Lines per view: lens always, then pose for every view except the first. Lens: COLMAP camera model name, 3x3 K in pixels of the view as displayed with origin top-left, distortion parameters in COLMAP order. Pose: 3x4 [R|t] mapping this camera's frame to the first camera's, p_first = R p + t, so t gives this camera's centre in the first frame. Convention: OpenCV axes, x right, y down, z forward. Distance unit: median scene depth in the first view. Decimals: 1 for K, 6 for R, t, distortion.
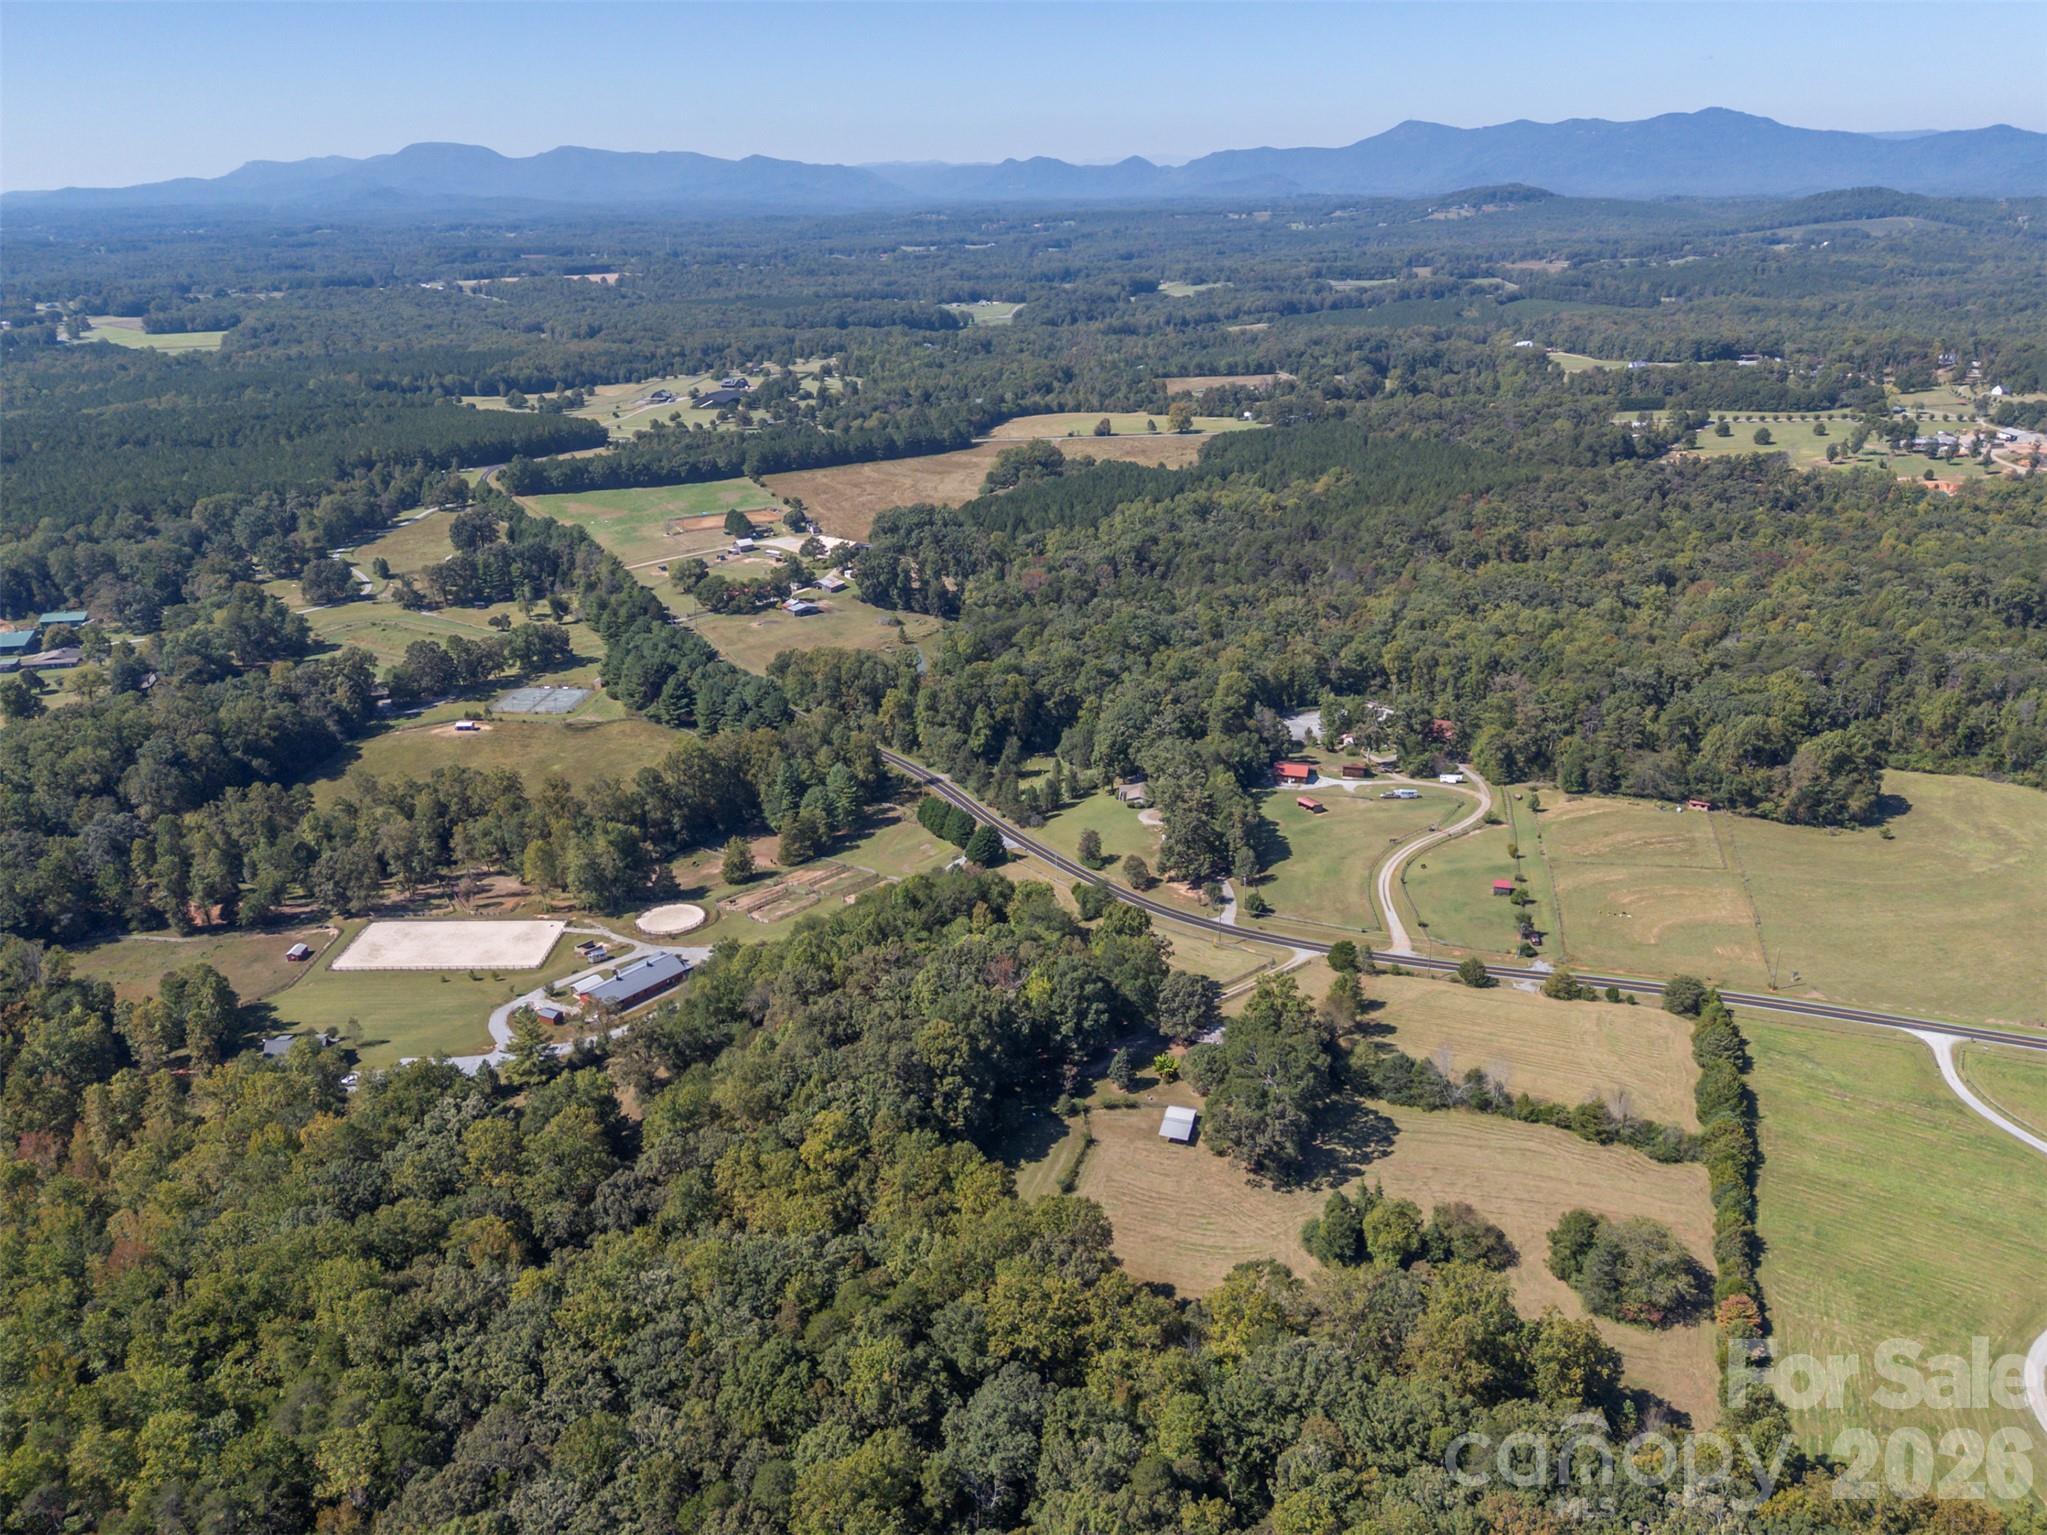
lens RADIAL K [[1504.7, 0, 1023.5], [0, 1504.7, 767.5], [0, 0, 1]] dist [0.085167, -0.079728]
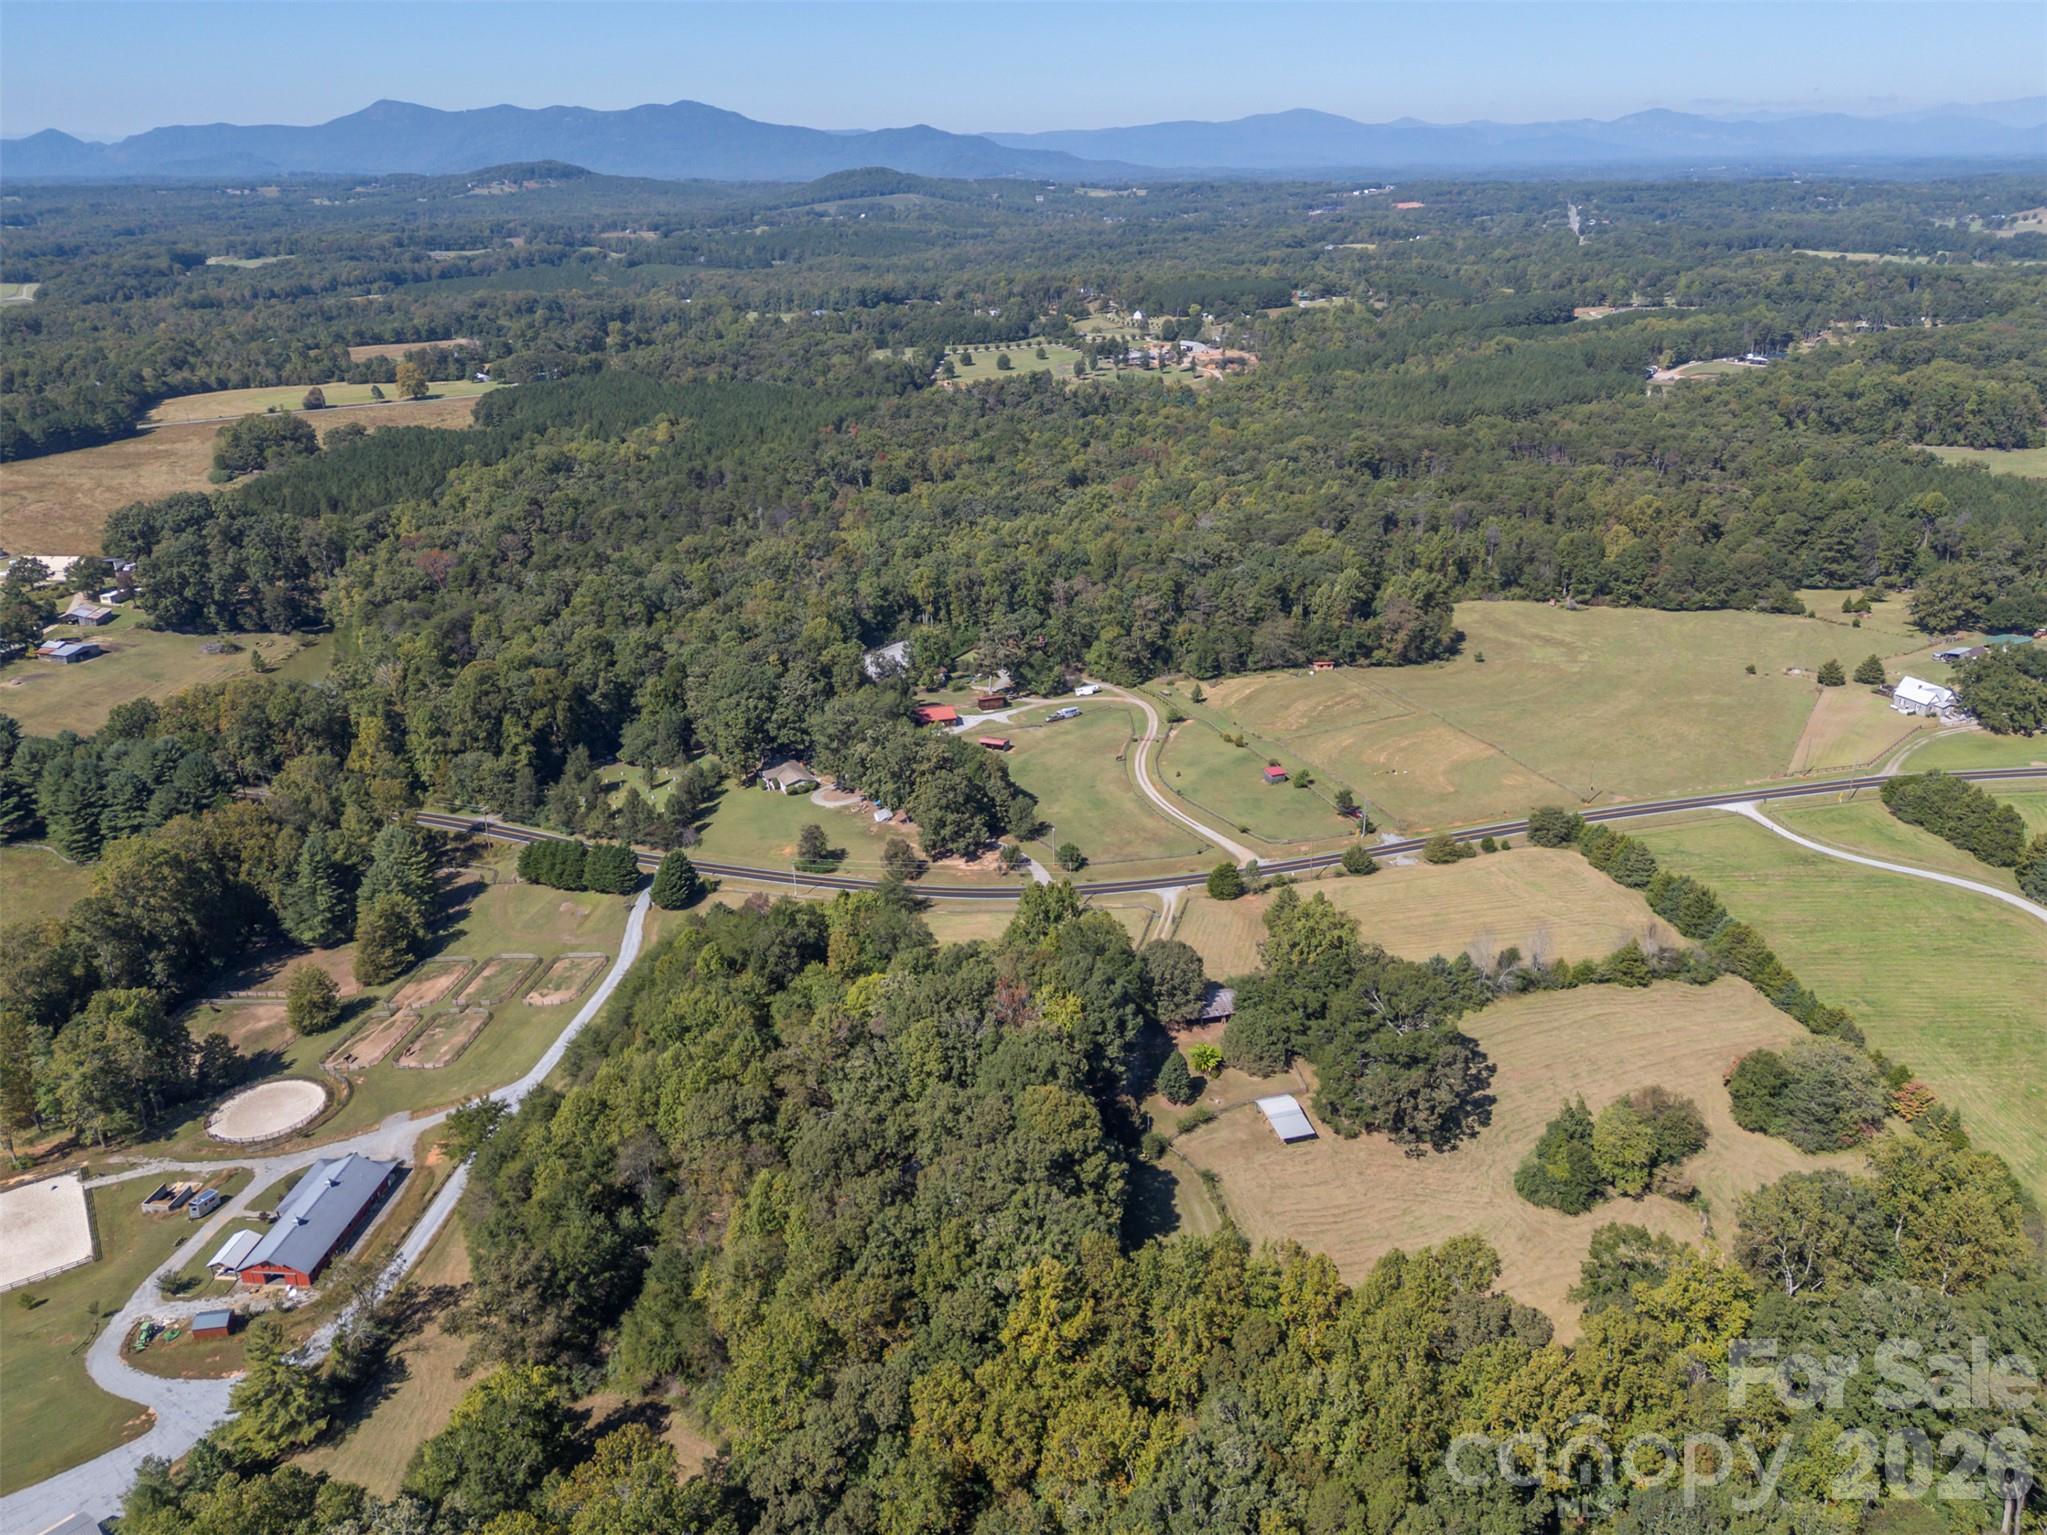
lens RADIAL K [[1504.7, 0, 1023.5], [0, 1504.7, 767.5], [0, 0, 1]] dist [0.085167, -0.079728]
pose [[0.821270, -0.207321, 0.531539, -0.244356], [0.205164, 0.976637, 0.063932, -0.013006], [-0.532376, 0.056547, 0.844617, 0.248225]]
